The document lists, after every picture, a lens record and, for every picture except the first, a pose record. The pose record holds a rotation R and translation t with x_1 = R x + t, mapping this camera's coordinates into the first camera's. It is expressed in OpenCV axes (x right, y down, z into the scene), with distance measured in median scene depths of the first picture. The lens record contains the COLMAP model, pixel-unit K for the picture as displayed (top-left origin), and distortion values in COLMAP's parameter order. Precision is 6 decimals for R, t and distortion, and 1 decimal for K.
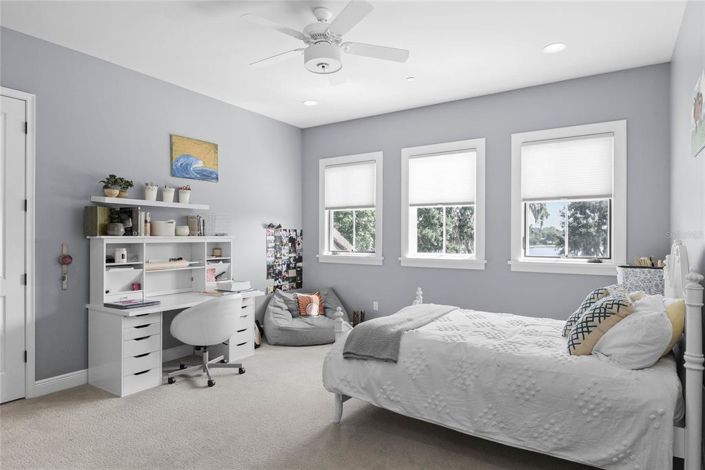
lens RADIAL K [[404.5, 0, 353.7], [0, 404.5, 234.6], [0, 0, 1]] dist [-0.009536, -0.001806]
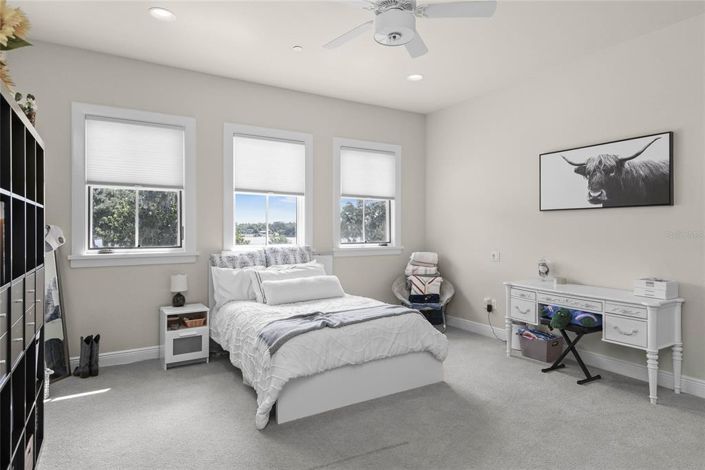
lens RADIAL K [[422.3, 0, 354.7], [0, 422.3, 231.4], [0, 0, 1]] dist [0.020955, -0.000176]
pose [[0.424536, -0.010794, 0.905347, -0.504986], [-0.005675, 0.999878, 0.014582, 0.000262], [-0.905393, -0.011329, 0.424423, 0.334304]]
